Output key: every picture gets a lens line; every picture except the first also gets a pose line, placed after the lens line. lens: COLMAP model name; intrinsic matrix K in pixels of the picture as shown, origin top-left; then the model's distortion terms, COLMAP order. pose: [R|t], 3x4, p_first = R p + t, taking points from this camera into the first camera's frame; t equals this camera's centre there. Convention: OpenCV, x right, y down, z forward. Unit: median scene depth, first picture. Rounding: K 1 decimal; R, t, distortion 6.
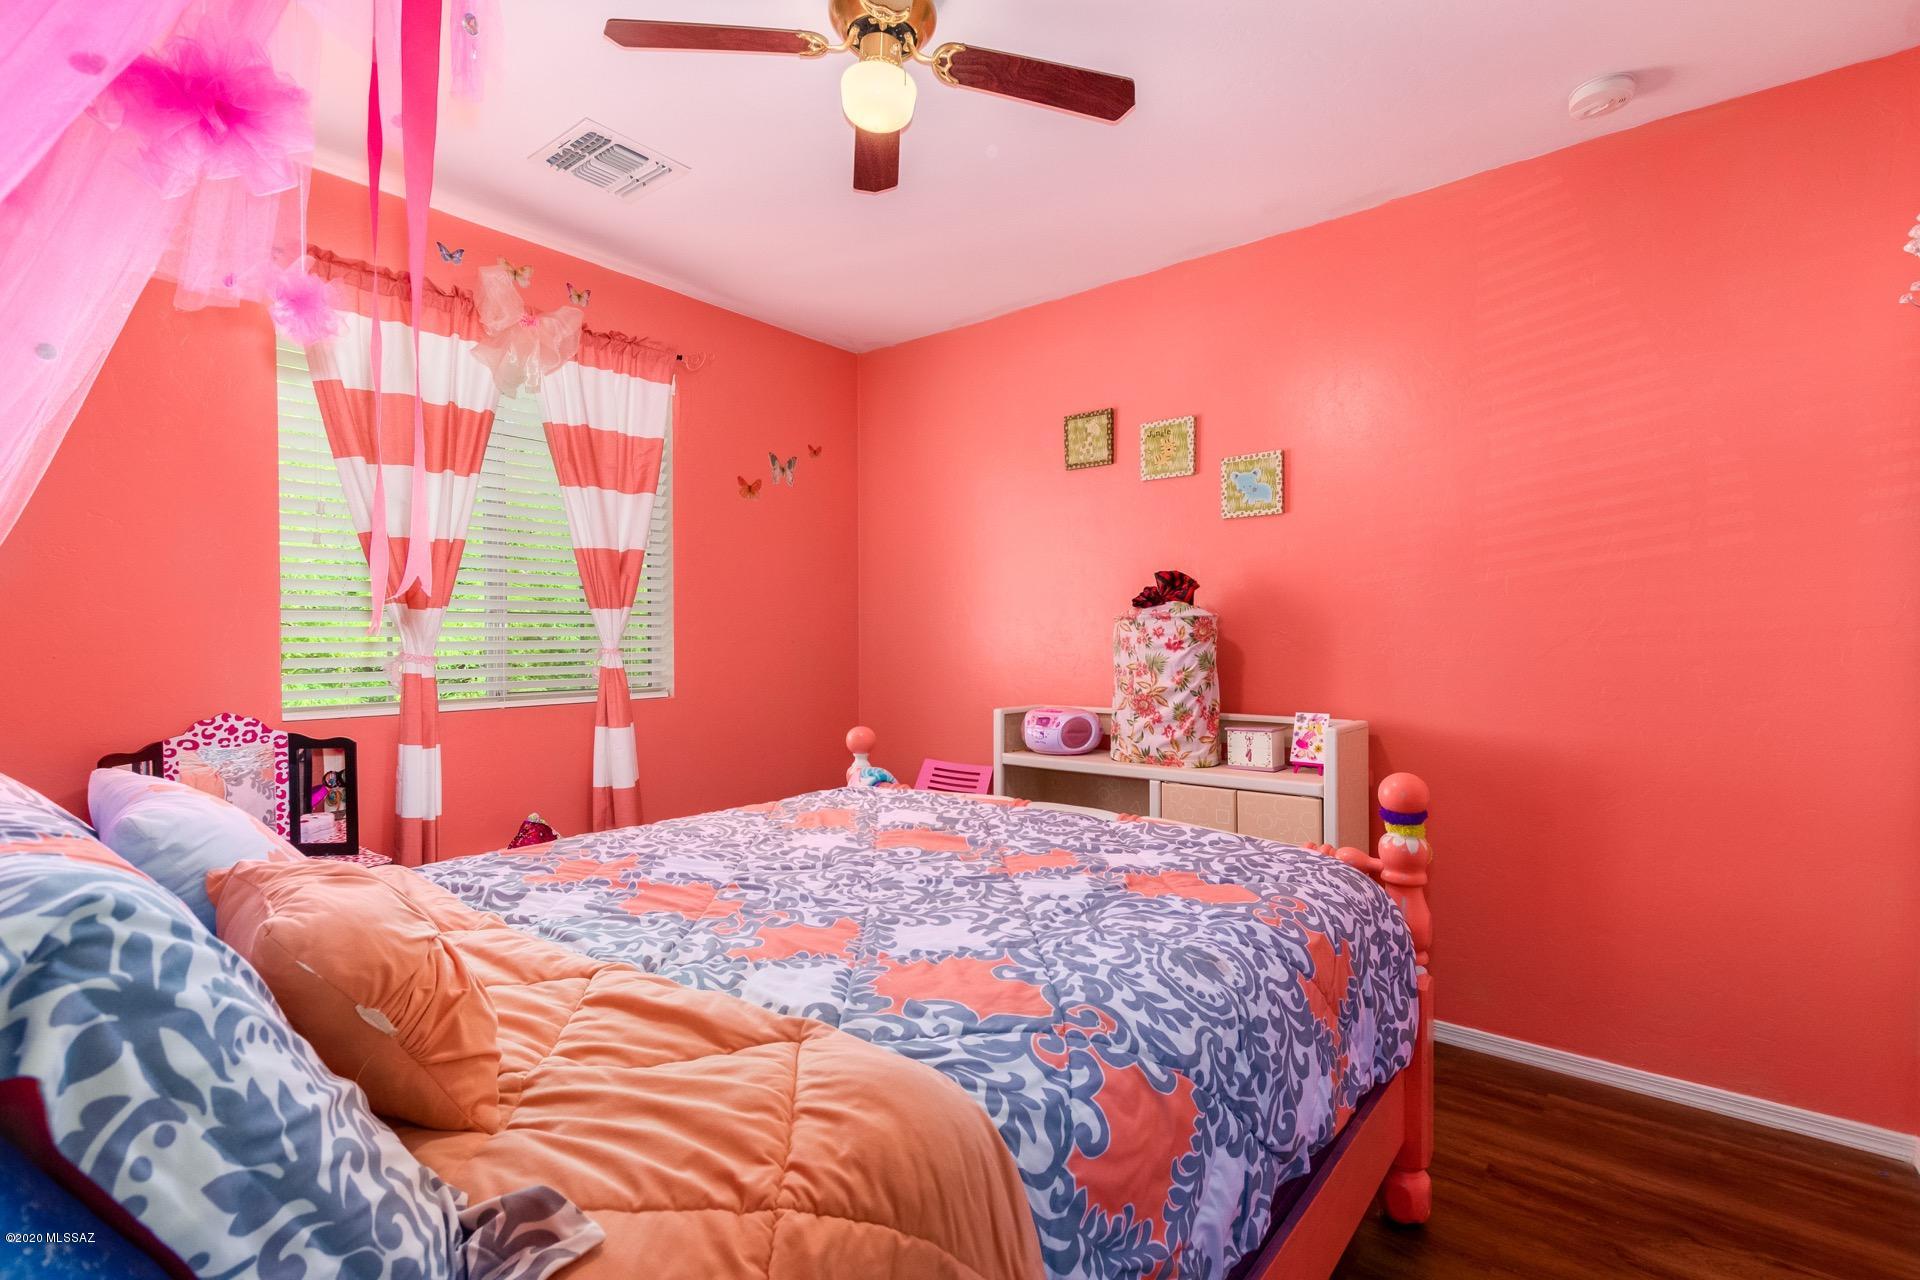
lens RADIAL K [[891.3, 0, 961.1], [0, 891.3, 640.1], [0, 0, 1]] dist [0.008482, -0.003407]
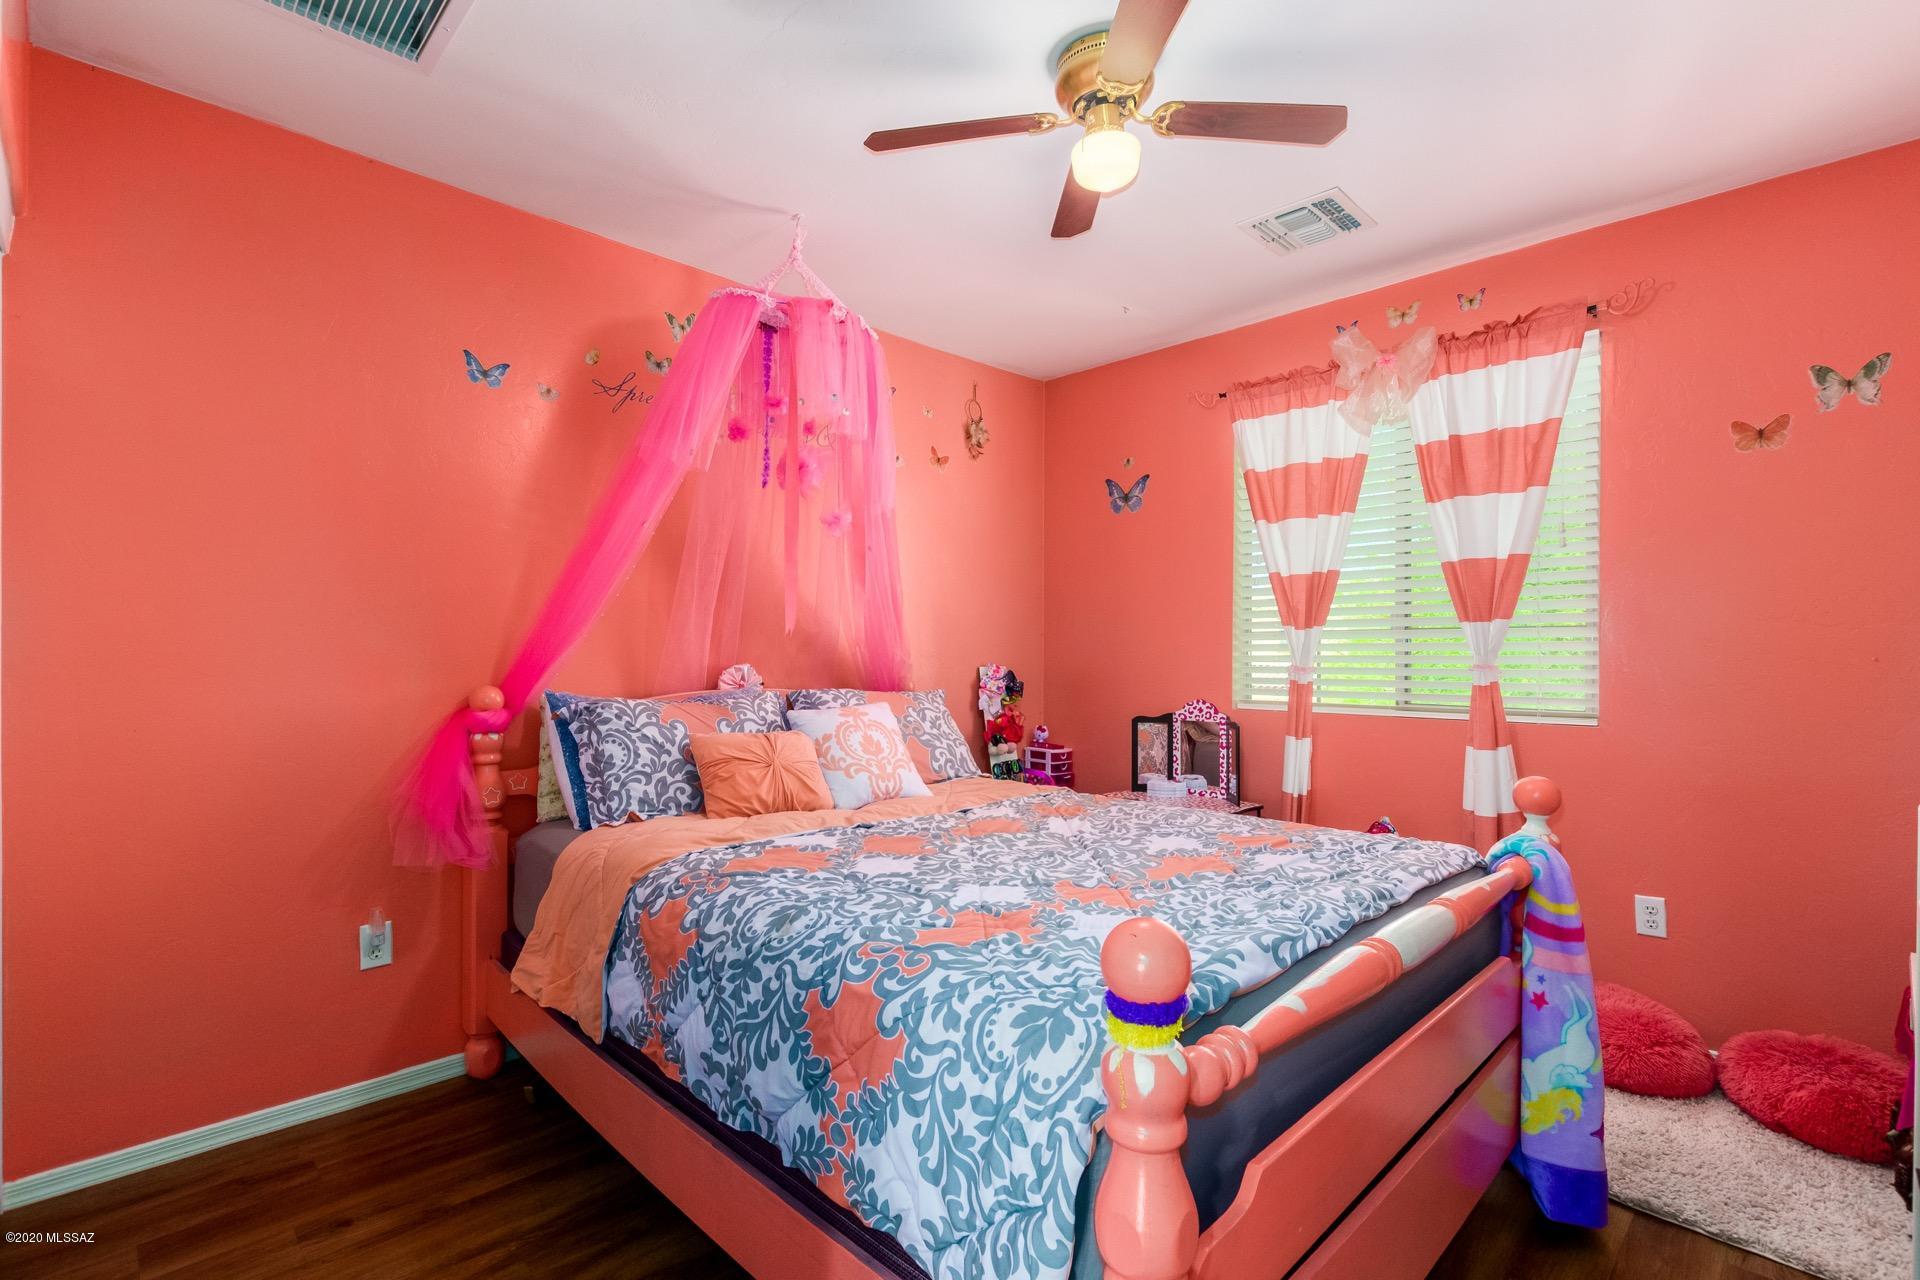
lens RADIAL K [[891.3, 0, 960.6], [0, 891.3, 647.9], [0, 0, 1]] dist [0.008482, -0.003407]
pose [[-0.104466, -0.001892, -0.994527, 0.700411], [-0.004830, 0.999987, -0.001395, -0.004560], [0.994517, 0.004658, -0.104473, 0.651848]]
